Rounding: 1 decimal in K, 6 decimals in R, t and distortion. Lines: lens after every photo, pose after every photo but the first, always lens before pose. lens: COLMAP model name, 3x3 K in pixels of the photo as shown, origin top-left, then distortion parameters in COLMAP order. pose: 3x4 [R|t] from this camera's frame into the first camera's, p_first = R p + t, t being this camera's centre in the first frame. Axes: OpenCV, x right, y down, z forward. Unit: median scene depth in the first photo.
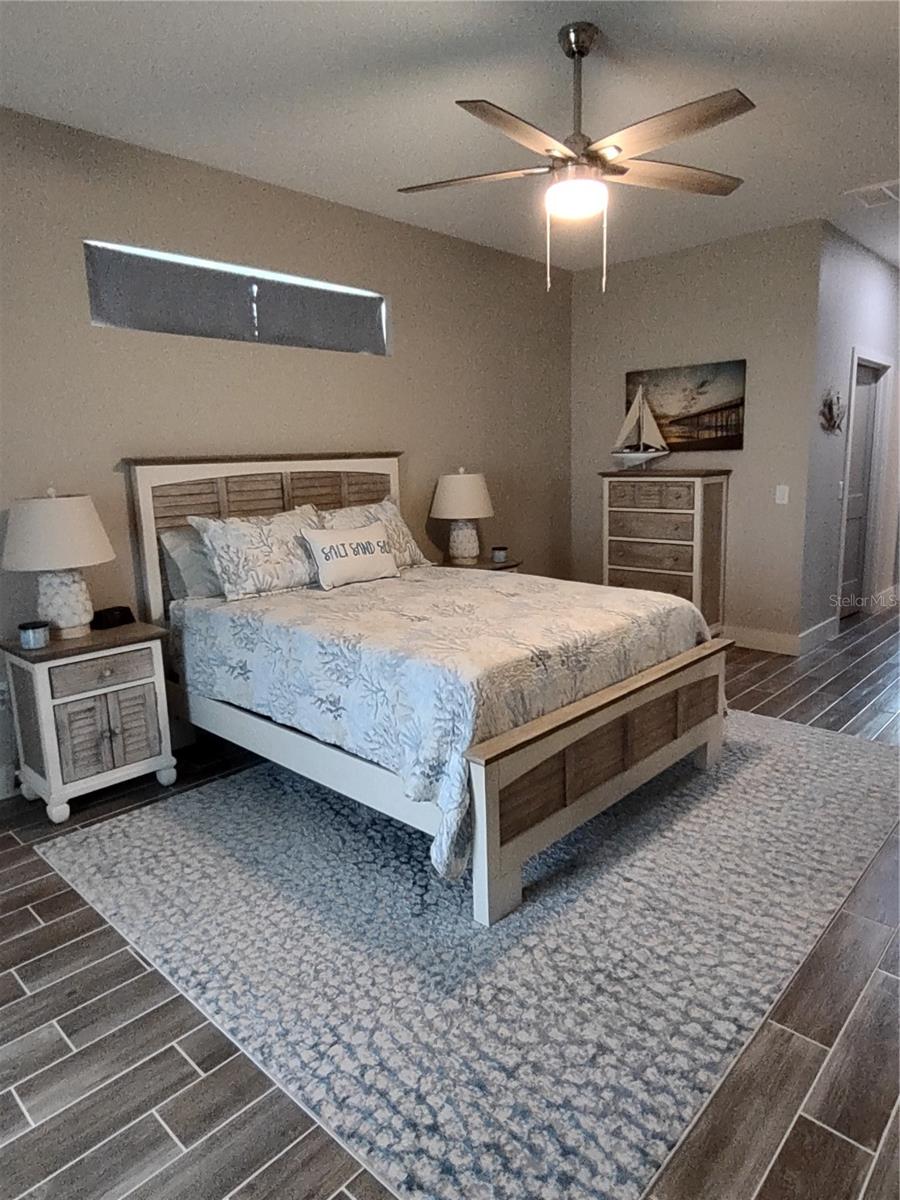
lens RADIAL K [[785.7, 0, 450.0], [0, 785.7, 600.0], [0, 0, 1]] dist [-0.001391, 0.003030]
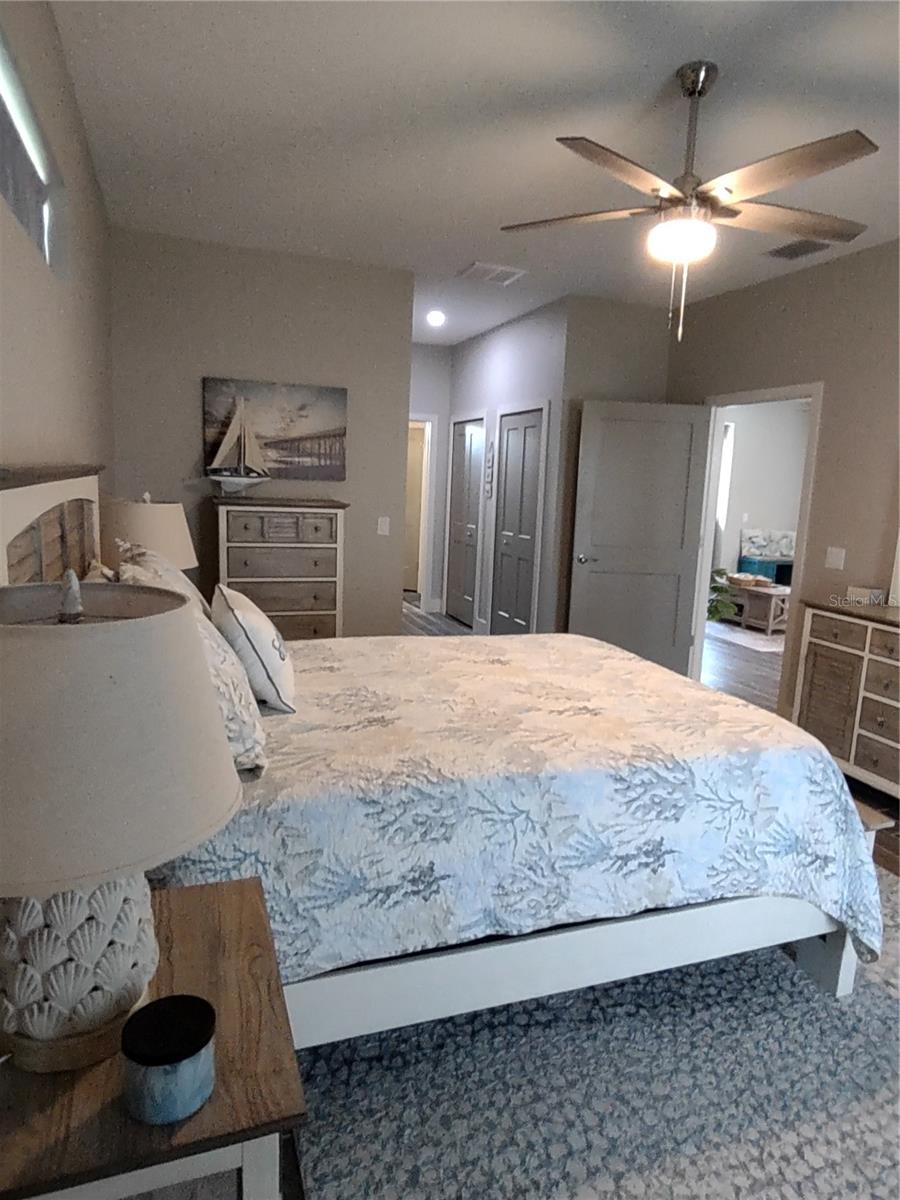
lens RADIAL K [[785.7, 0, 450.0], [0, 785.7, 600.0], [0, 0, 1]] dist [-0.001391, 0.003030]
pose [[0.404565, -0.100595, 0.908960, -0.500525], [0.109923, 0.992075, 0.060868, -0.092699], [-0.907879, 0.075291, 0.412417, 0.511542]]
